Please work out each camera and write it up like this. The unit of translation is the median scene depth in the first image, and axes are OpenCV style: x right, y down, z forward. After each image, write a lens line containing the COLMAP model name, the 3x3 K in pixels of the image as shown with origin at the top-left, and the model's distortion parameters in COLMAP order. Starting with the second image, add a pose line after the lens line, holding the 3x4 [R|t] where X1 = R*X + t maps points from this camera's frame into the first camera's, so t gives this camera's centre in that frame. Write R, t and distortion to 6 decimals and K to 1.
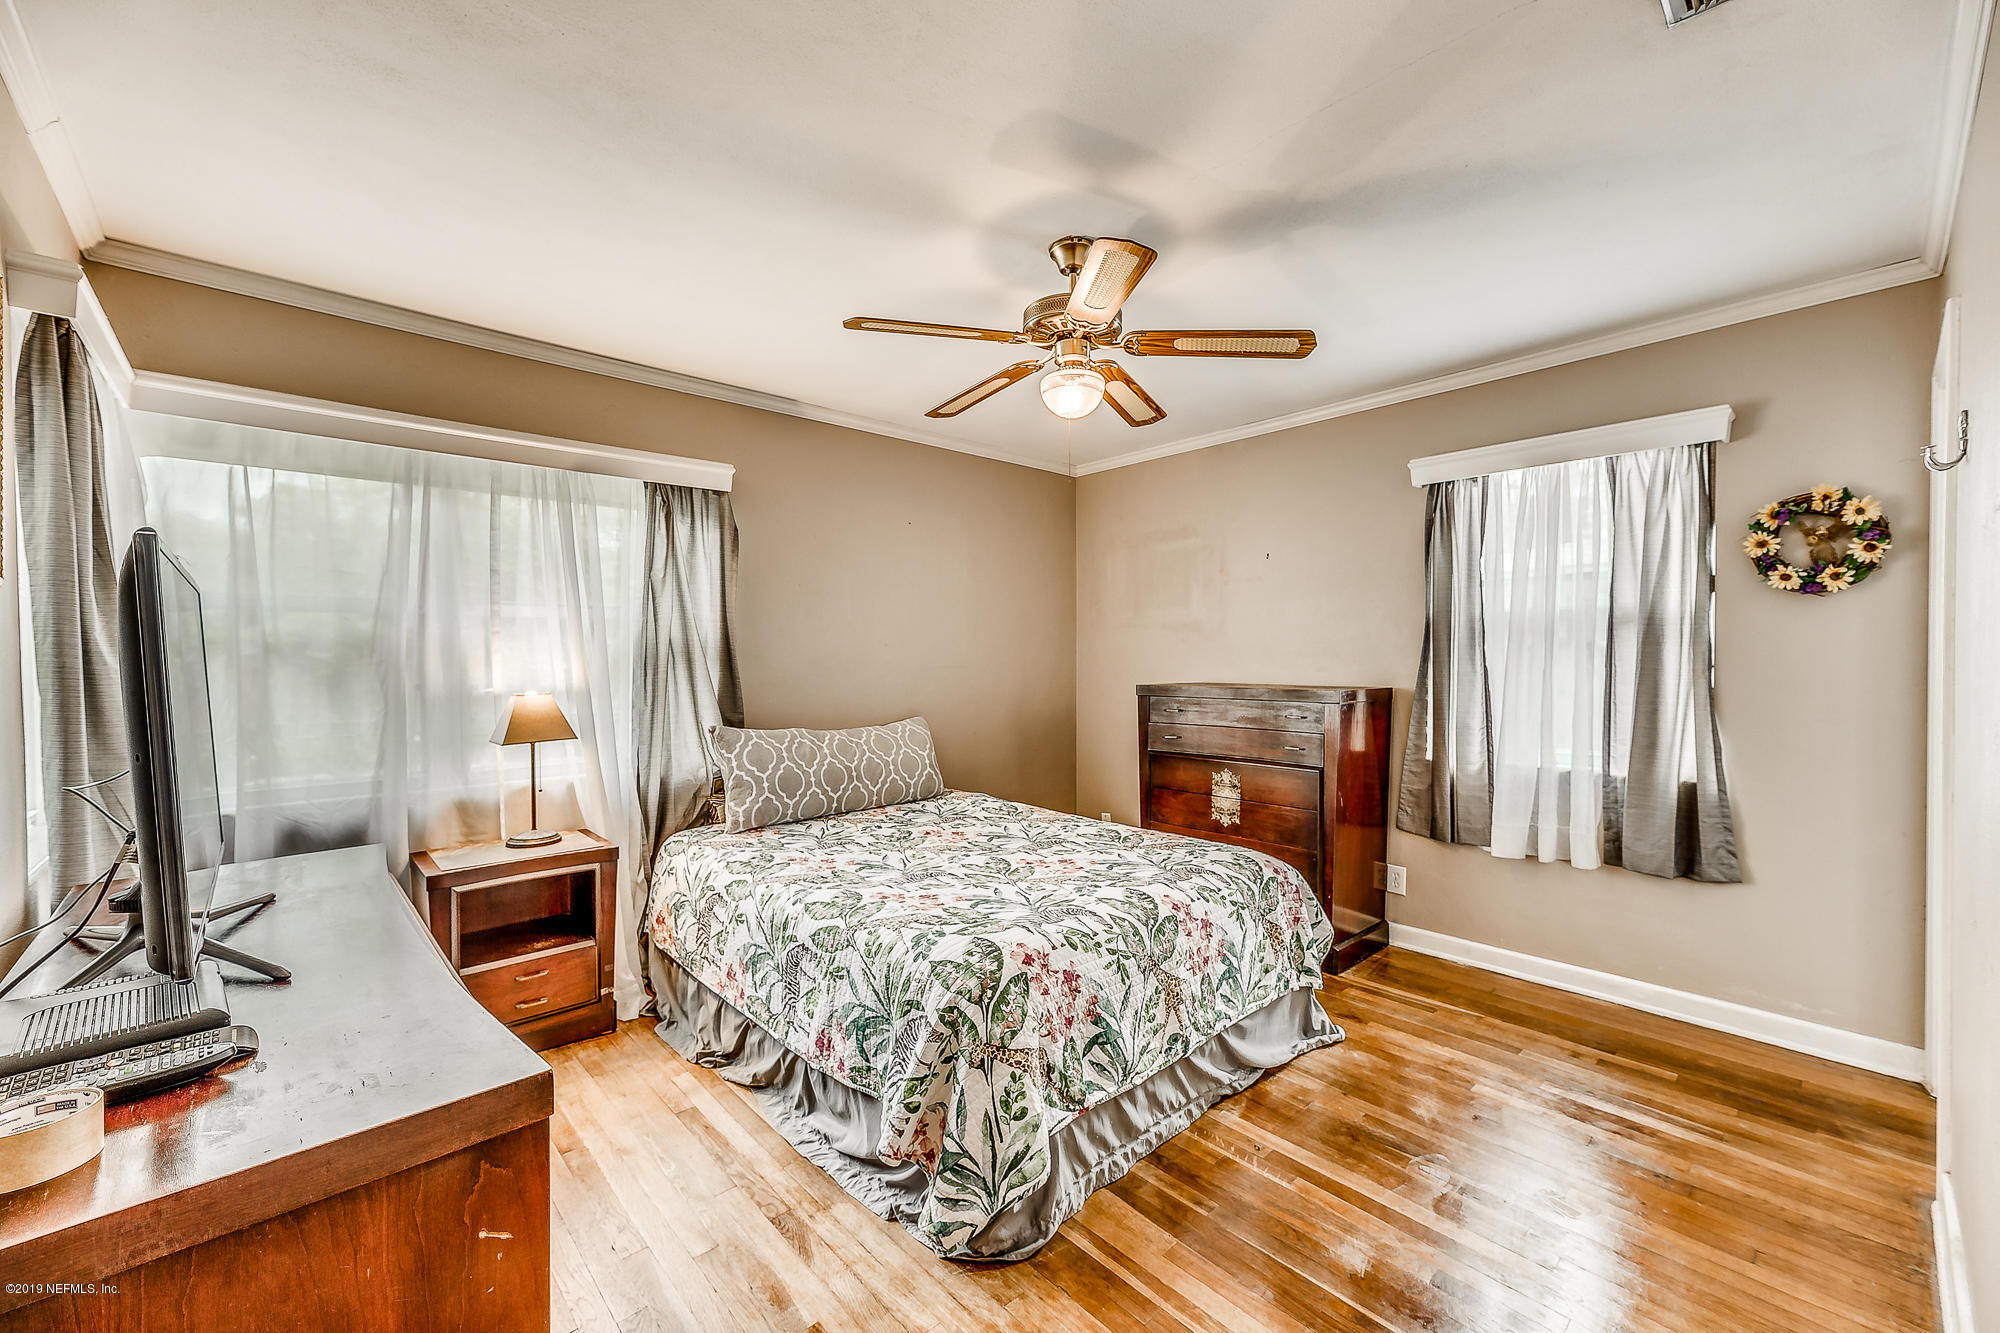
lens RADIAL K [[796.7, 0, 1000.0], [0, 796.7, 666.5], [0, 0, 1]] dist [0.001489, 0.000313]
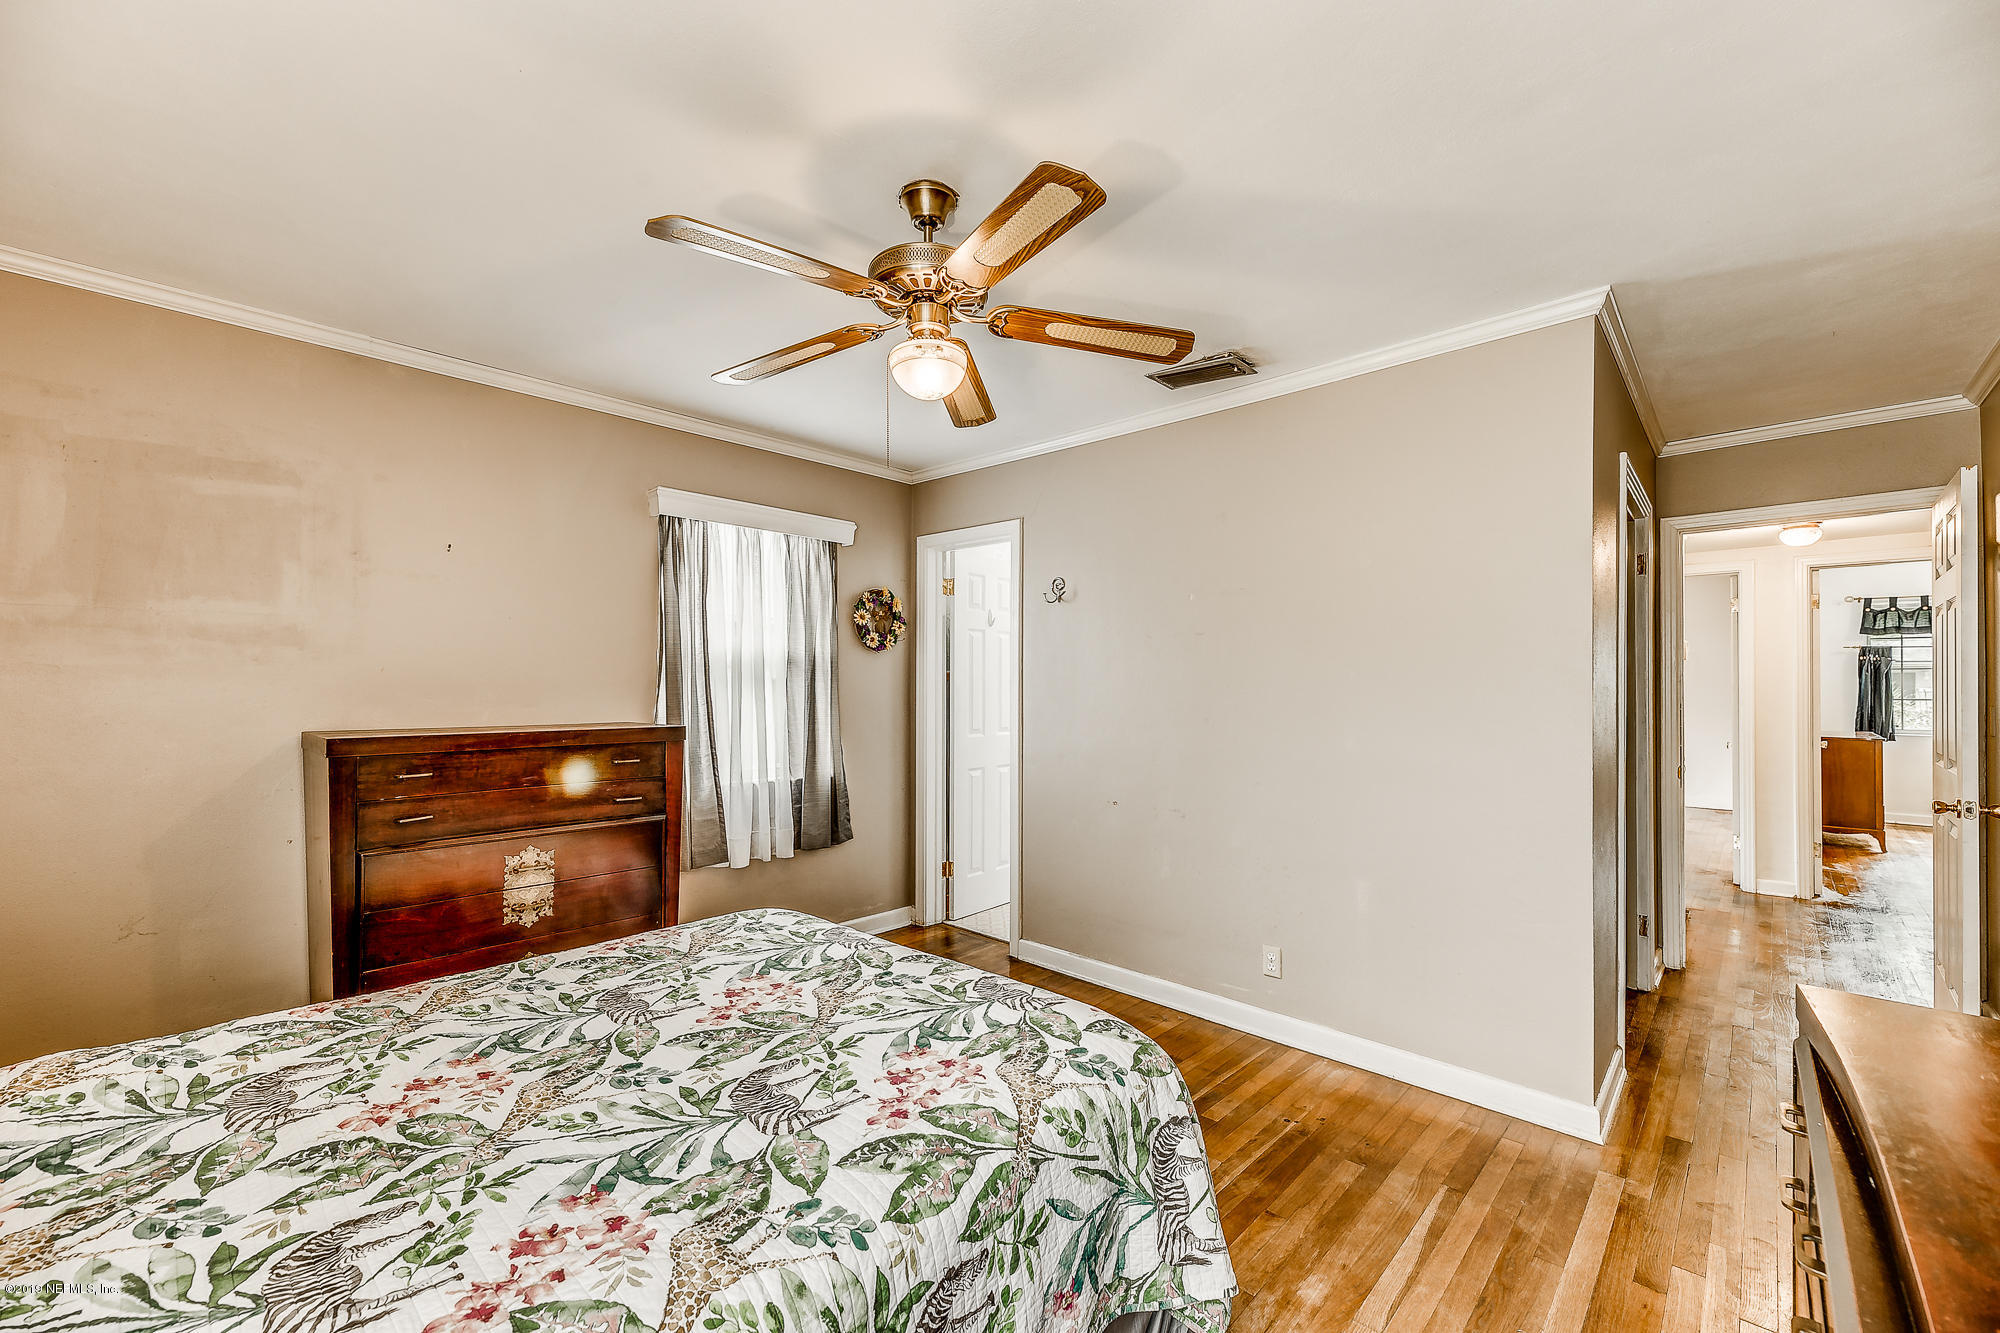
lens RADIAL K [[809.1, 0, 1007.2], [0, 809.1, 675.8], [0, 0, 1]] dist [-0.000647, -0.000235]
pose [[-0.081910, 0.016582, 0.996502, -0.643577], [0.011312, 0.999813, -0.015707, -0.010161], [-0.996576, 0.009985, -0.082082, 0.854517]]
